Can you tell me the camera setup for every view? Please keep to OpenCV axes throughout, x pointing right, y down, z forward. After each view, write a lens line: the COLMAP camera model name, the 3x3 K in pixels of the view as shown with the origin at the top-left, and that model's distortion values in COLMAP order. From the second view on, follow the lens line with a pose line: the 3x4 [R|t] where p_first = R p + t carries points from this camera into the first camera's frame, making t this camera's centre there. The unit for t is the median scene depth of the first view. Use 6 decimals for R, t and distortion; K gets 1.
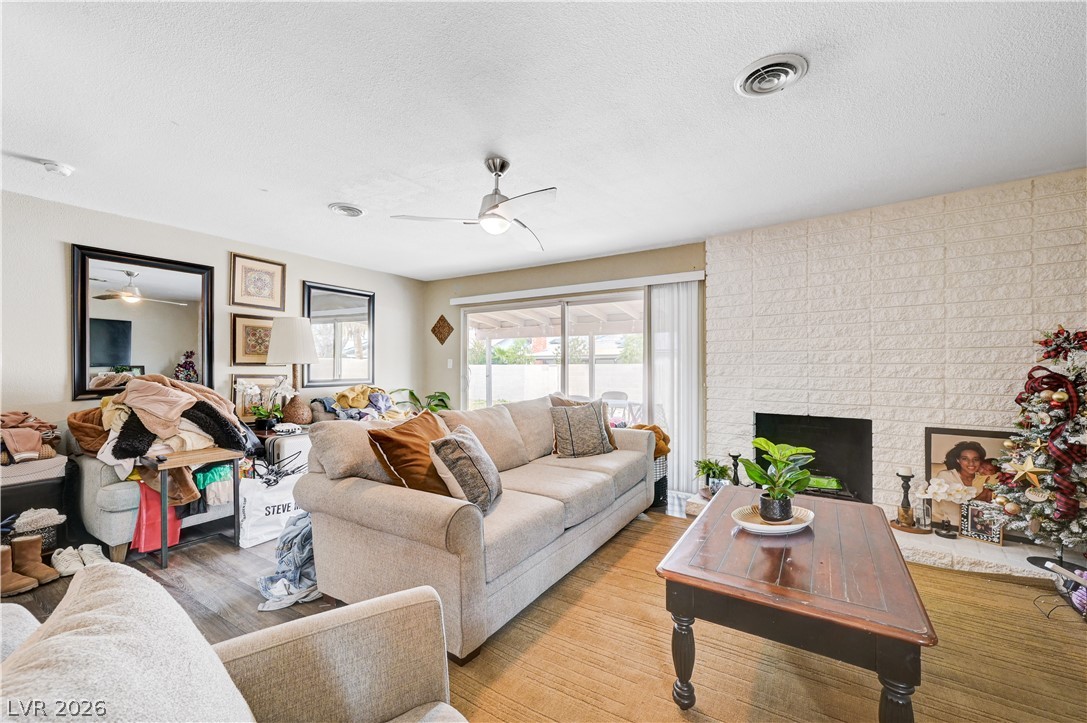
lens RADIAL K [[432.1, 0, 546.3], [0, 432.1, 363.6], [0, 0, 1]] dist [-0.000473, 0.000102]
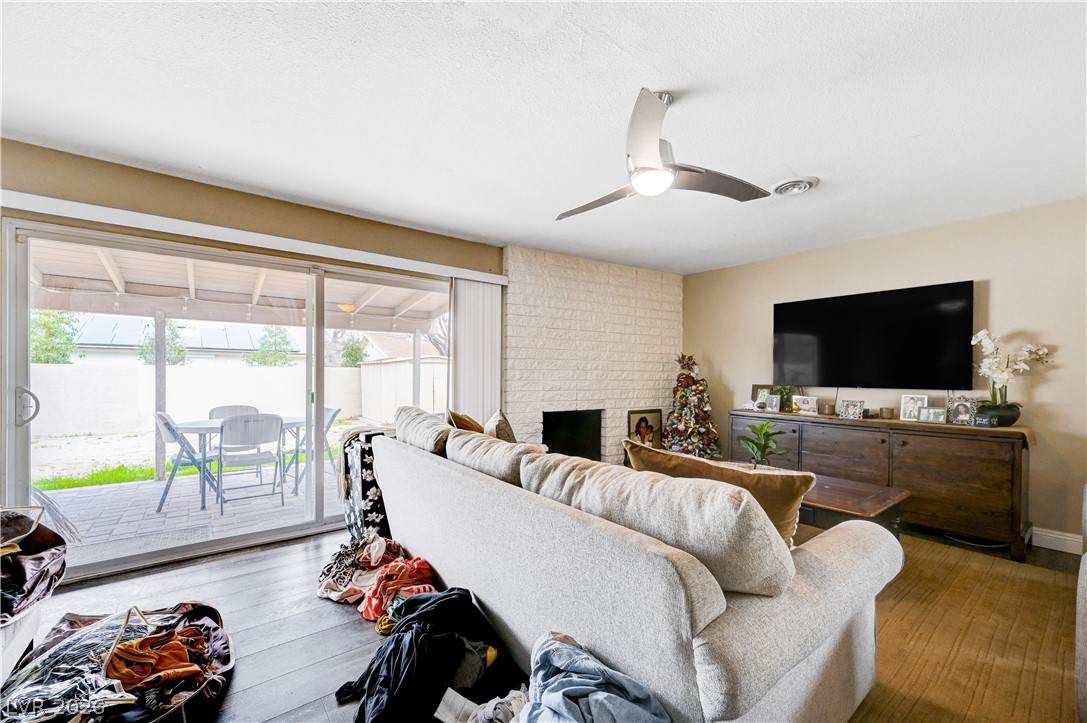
lens RADIAL K [[432.1, 0, 542.9], [0, 432.1, 371.6], [0, 0, 1]] dist [-0.000473, 0.000102]
pose [[0.355344, 0.003280, 0.934730, -0.633159], [-0.017457, 0.999843, 0.003128, 0.002957], [-0.934573, -0.017430, 0.355345, 0.639899]]
